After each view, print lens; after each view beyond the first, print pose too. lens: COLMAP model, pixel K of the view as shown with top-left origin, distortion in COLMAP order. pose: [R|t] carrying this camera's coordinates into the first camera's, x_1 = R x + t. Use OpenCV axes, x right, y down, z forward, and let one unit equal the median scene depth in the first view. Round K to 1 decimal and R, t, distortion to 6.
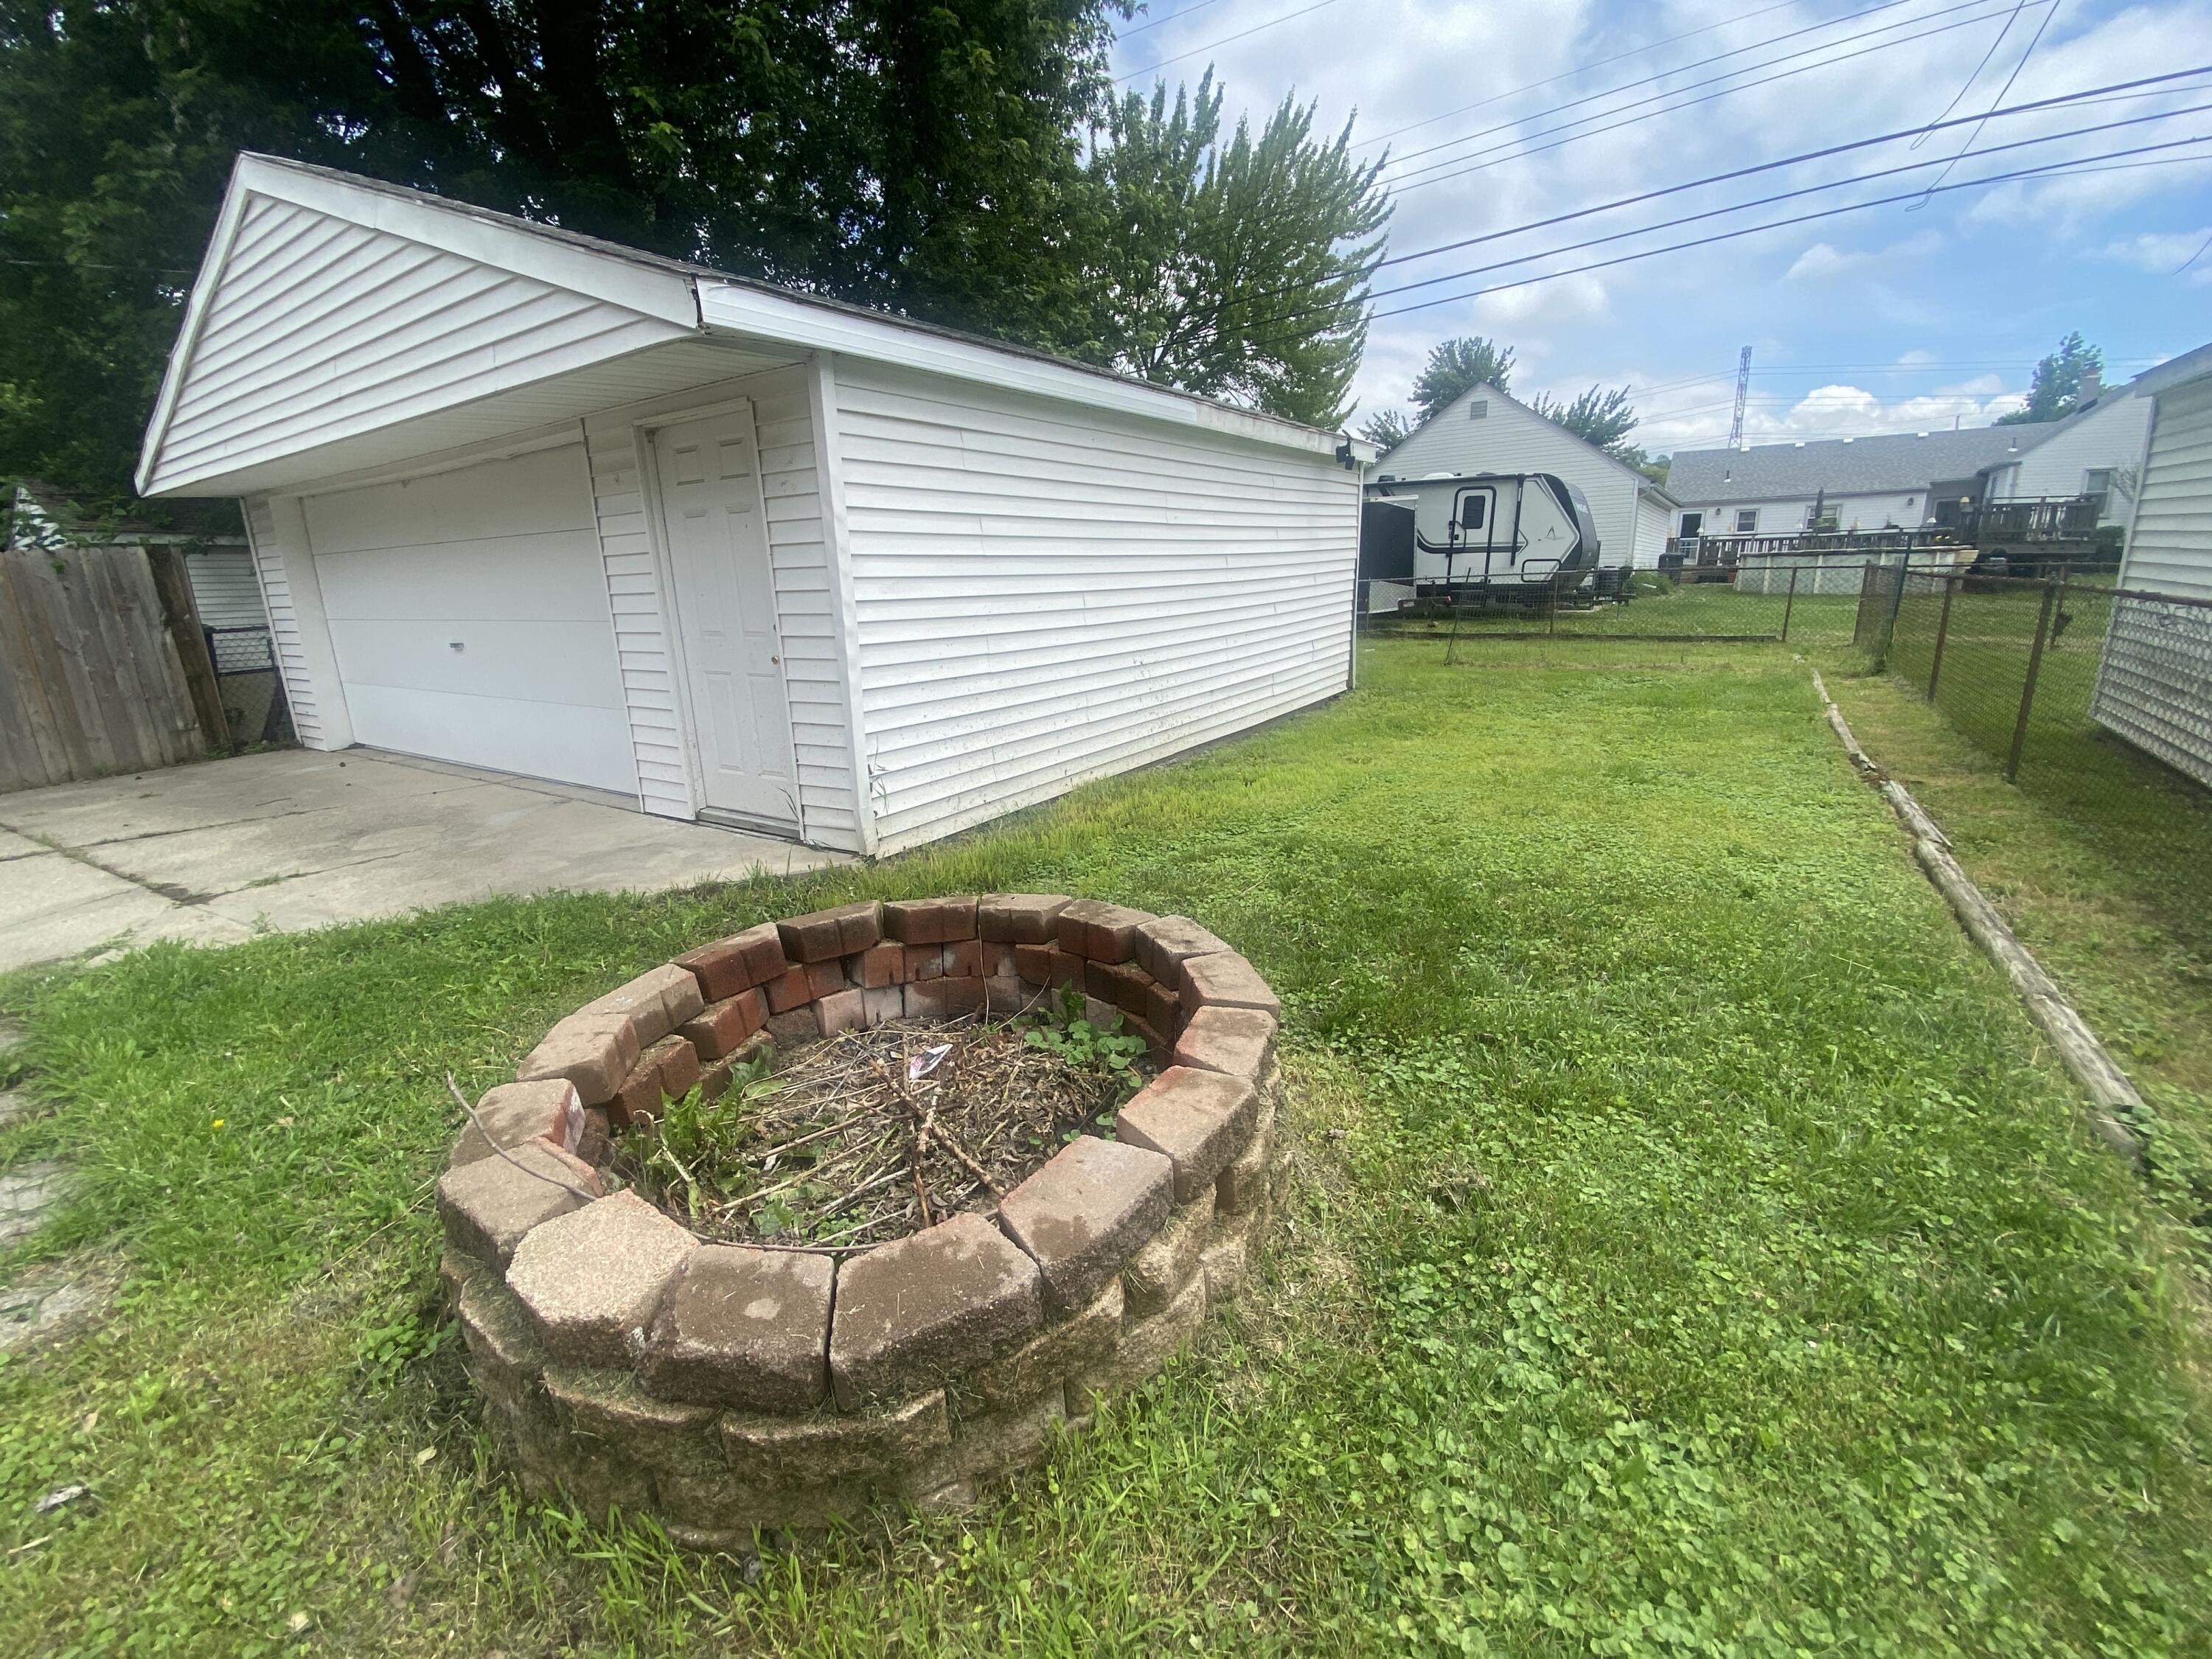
lens RADIAL K [[911.9, 0, 1106.0], [0, 911.9, 829.5], [0, 0, 1]] dist [0.001194, -0.000085]
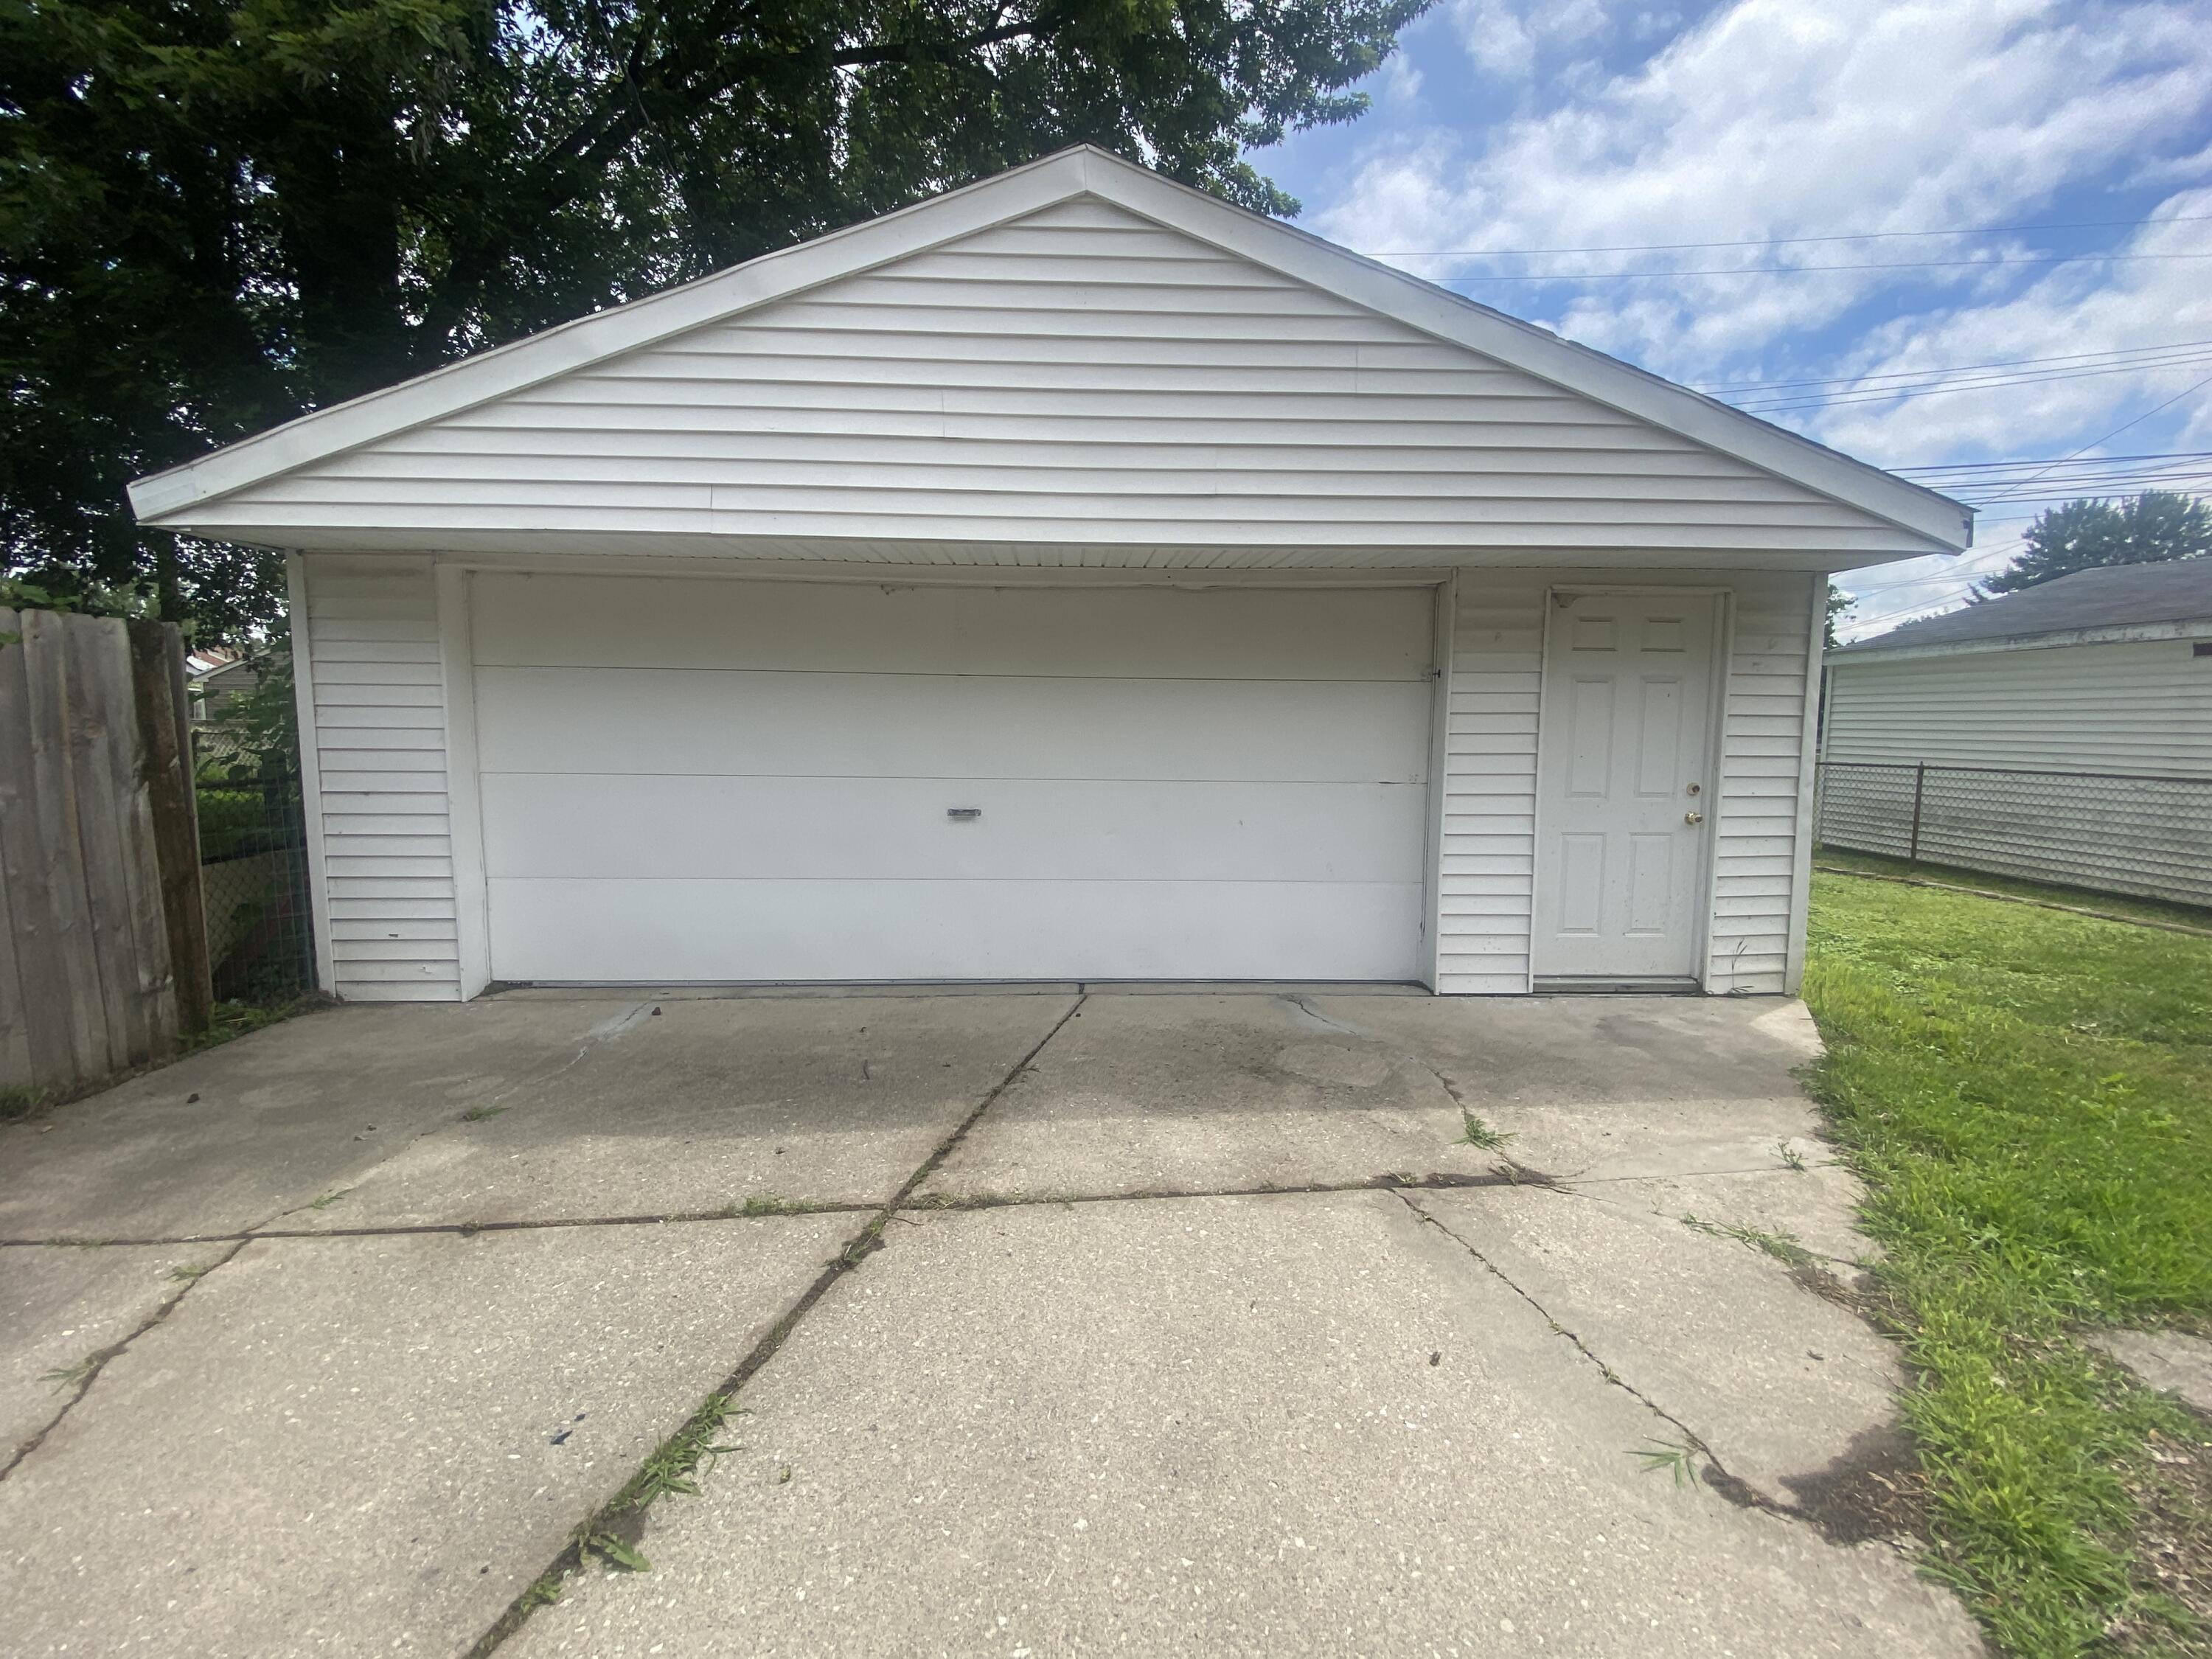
lens RADIAL K [[911.9, 0, 1106.0], [0, 911.9, 829.5], [0, 0, 1]] dist [0.001194, -0.000085]
pose [[0.813453, -0.014717, 0.581445, -0.975825], [0.123904, 0.981118, -0.148511, -0.064950], [-0.568280, 0.192850, 0.799917, 0.348887]]
